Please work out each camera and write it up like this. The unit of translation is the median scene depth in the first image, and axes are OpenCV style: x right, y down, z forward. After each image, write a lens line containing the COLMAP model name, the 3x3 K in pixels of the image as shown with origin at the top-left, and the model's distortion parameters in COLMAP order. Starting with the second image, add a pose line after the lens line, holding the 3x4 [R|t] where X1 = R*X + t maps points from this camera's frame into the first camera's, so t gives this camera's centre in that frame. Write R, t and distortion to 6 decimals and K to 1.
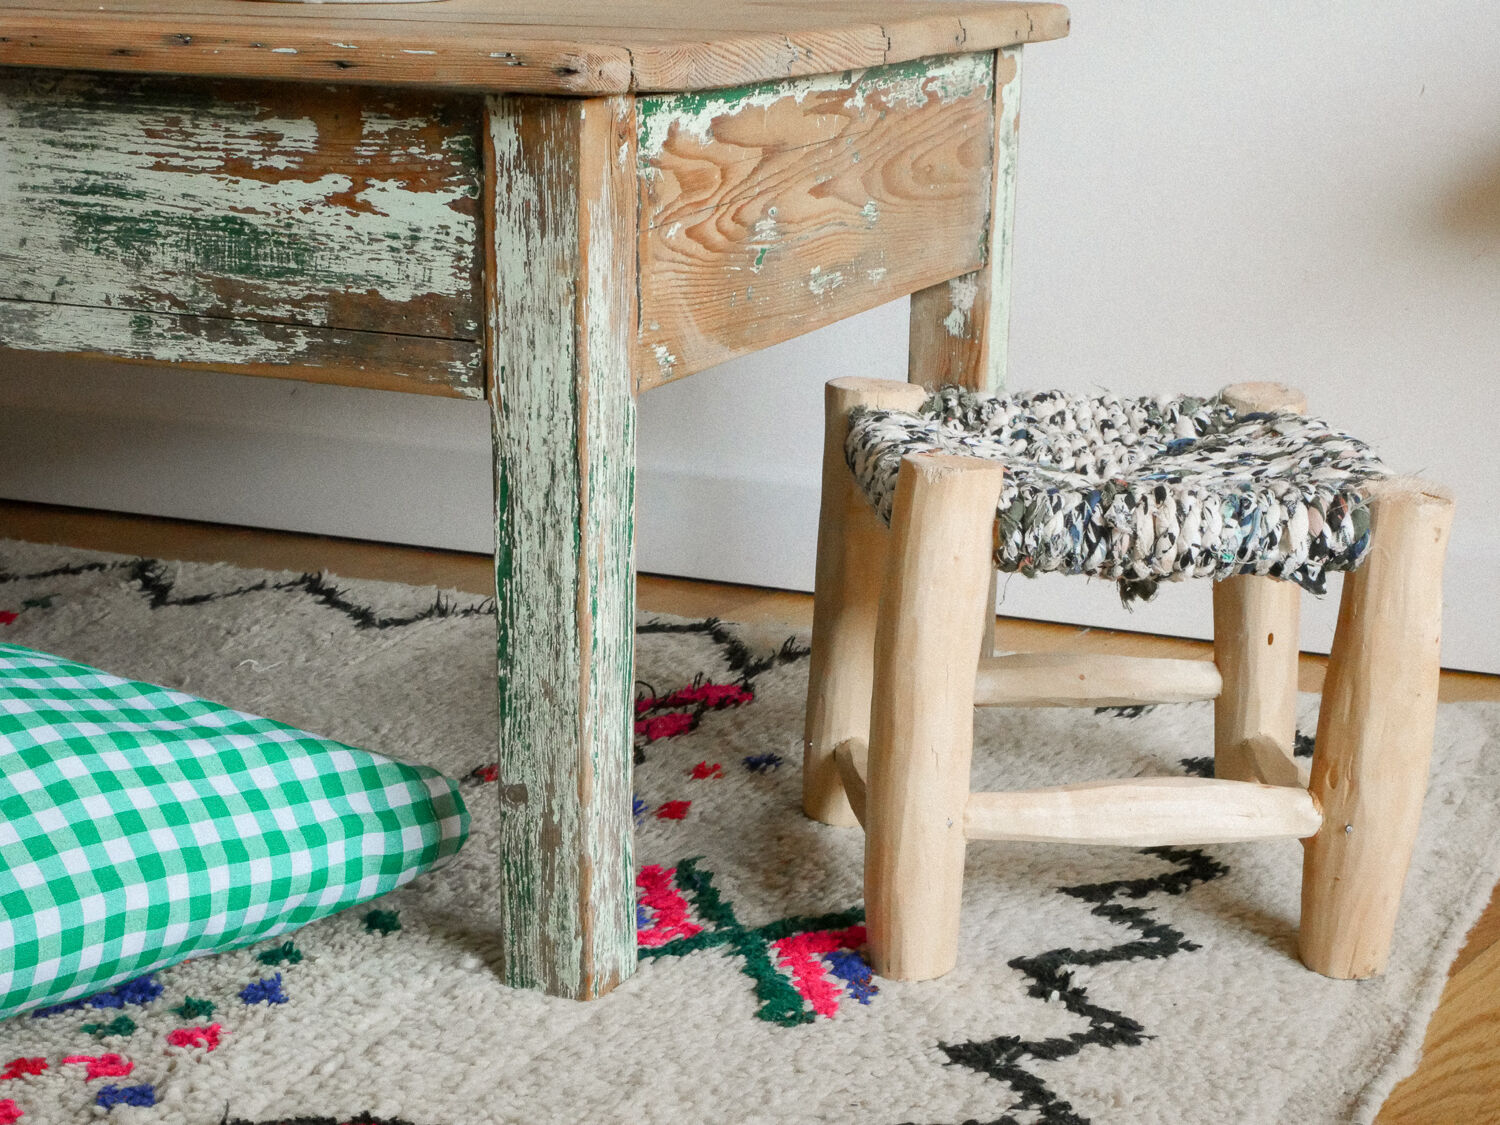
lens RADIAL K [[2772.6, 0, 736.9], [0, 2772.6, 548.9], [0, 0, 1]] dist [0.006113, 0.000000]
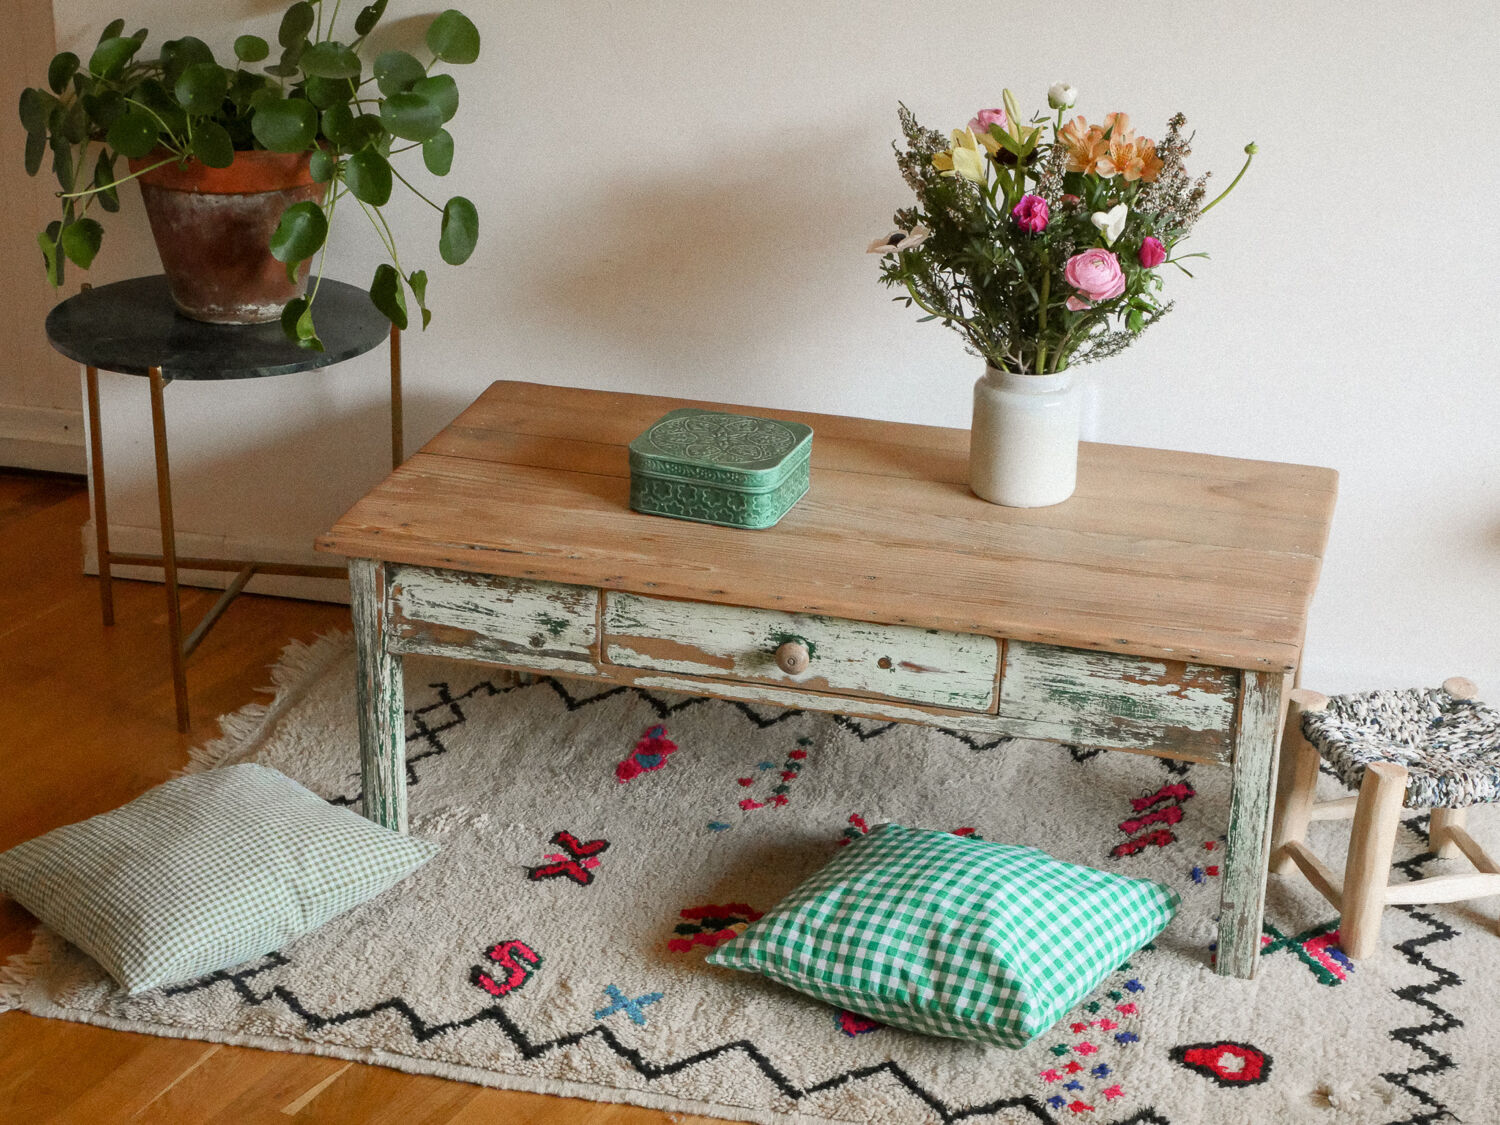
lens RADIAL K [[2772.6, 0, 745.0], [0, 2772.6, 541.2], [0, 0, 1]] dist [0.006113, 0.000000]
pose [[0.988767, -0.047902, 0.141585, -0.878377], [0.026996, 0.988910, 0.146043, -0.640368], [-0.147010, -0.140581, 0.979094, -1.428693]]
